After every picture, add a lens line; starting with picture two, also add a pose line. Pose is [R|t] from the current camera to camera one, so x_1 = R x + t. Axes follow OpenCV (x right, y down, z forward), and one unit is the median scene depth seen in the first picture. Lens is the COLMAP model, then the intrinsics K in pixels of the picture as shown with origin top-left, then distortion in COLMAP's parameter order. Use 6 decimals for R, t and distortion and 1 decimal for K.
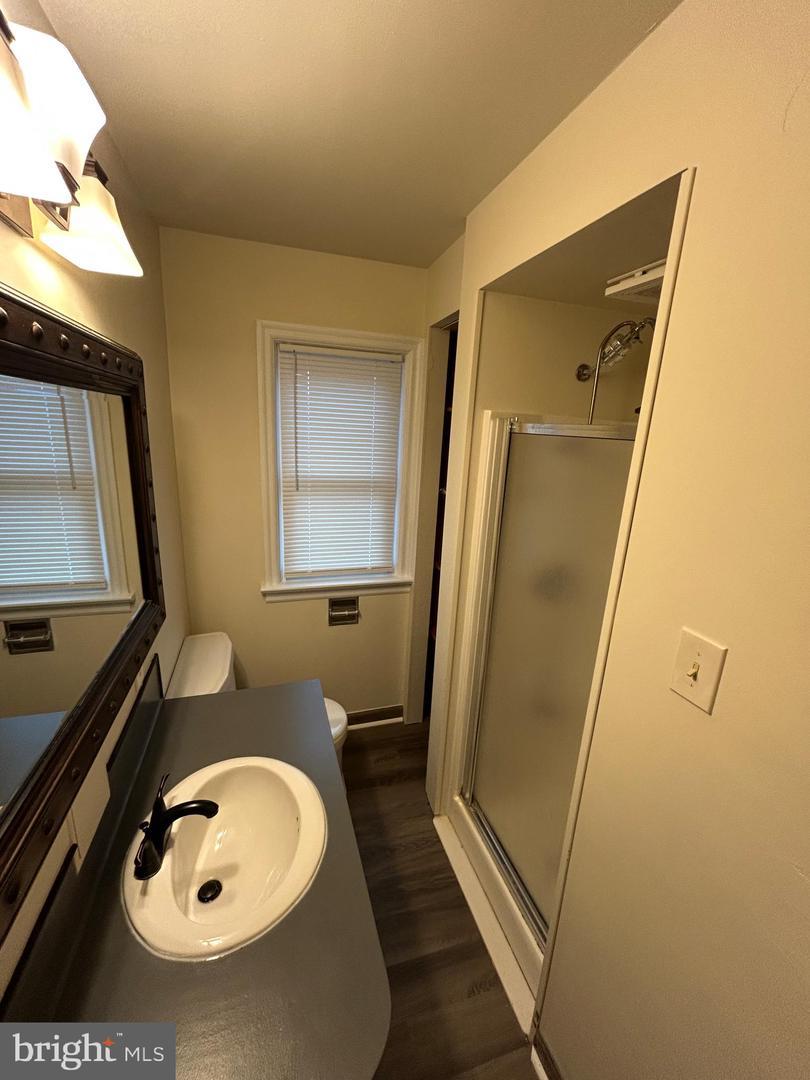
lens RADIAL K [[436.1, 0, 407.6], [0, 436.1, 539.8], [0, 0, 1]] dist [-0.001236, 0.000393]
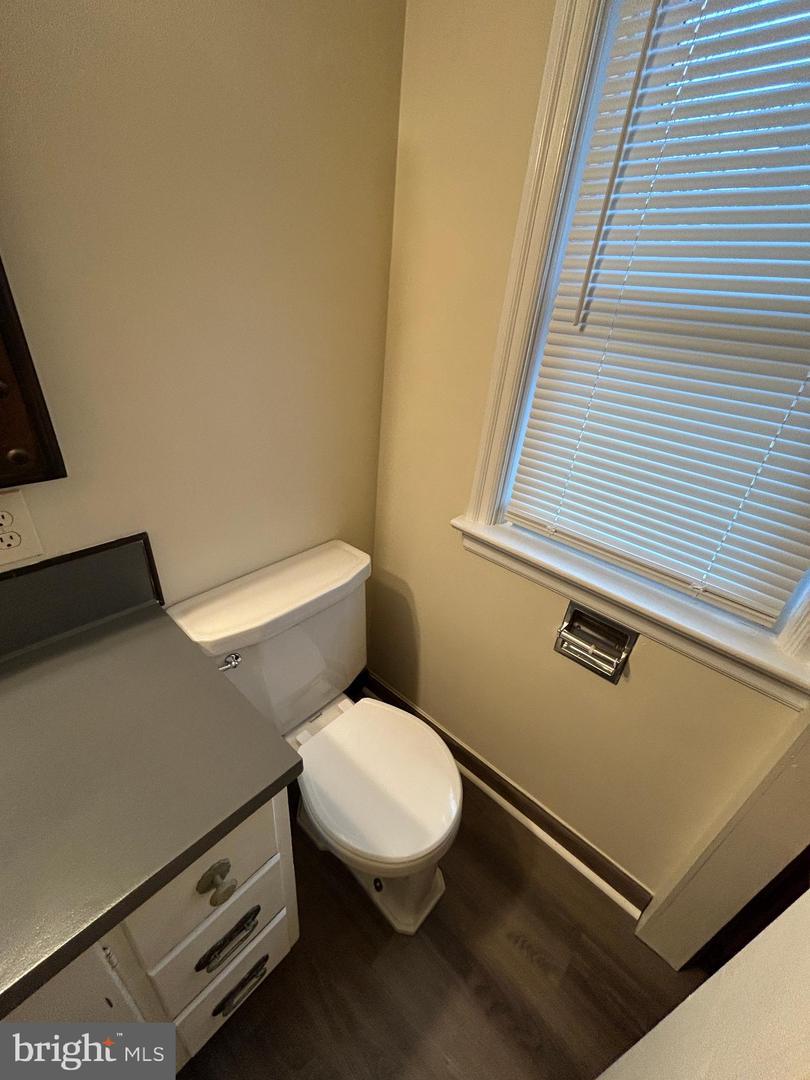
lens RADIAL K [[436.1, 0, 407.6], [0, 436.1, 539.8], [0, 0, 1]] dist [-0.001236, 0.000393]
pose [[0.497290, 0.420771, -0.758719, 0.057198], [-0.278340, 0.905668, 0.319833, -0.022766], [0.821723, 0.052132, 0.567497, 0.640019]]
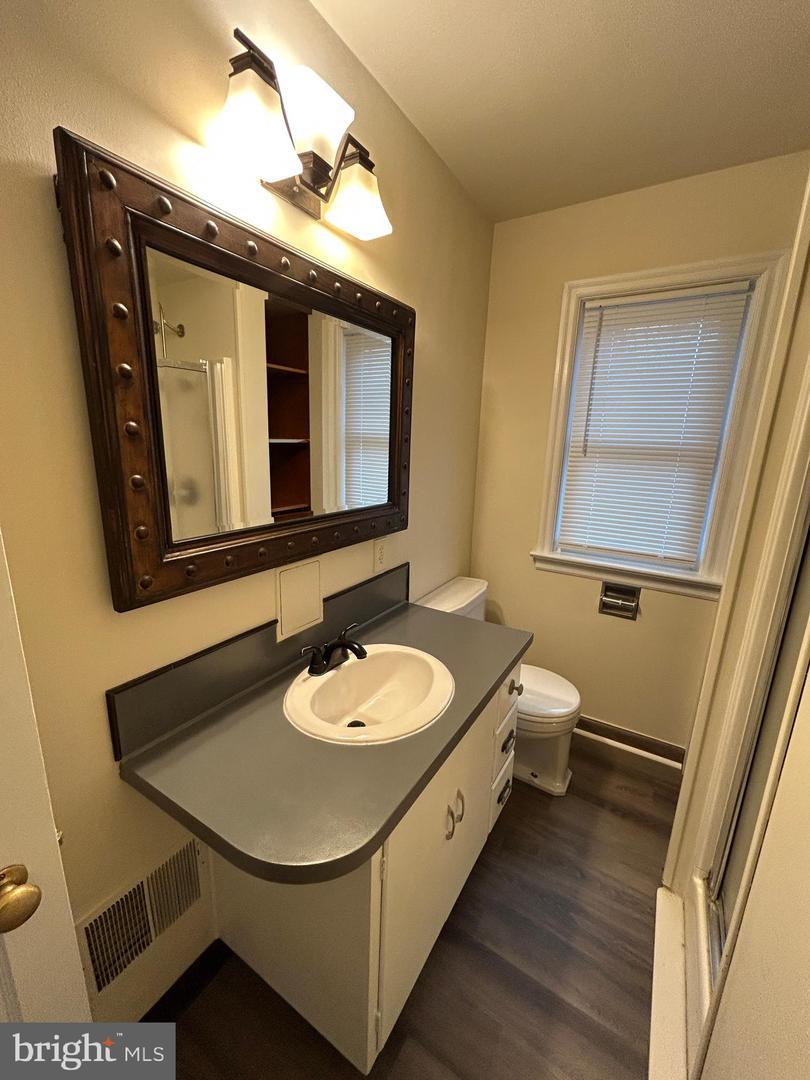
lens RADIAL K [[436.1, 0, 407.6], [0, 436.1, 539.8], [0, 0, 1]] dist [-0.001236, 0.000393]
pose [[0.648306, 0.144089, -0.747622, 0.230146], [-0.191765, 0.981176, 0.022811, 0.116095], [0.736835, 0.128579, 0.663733, 0.109697]]
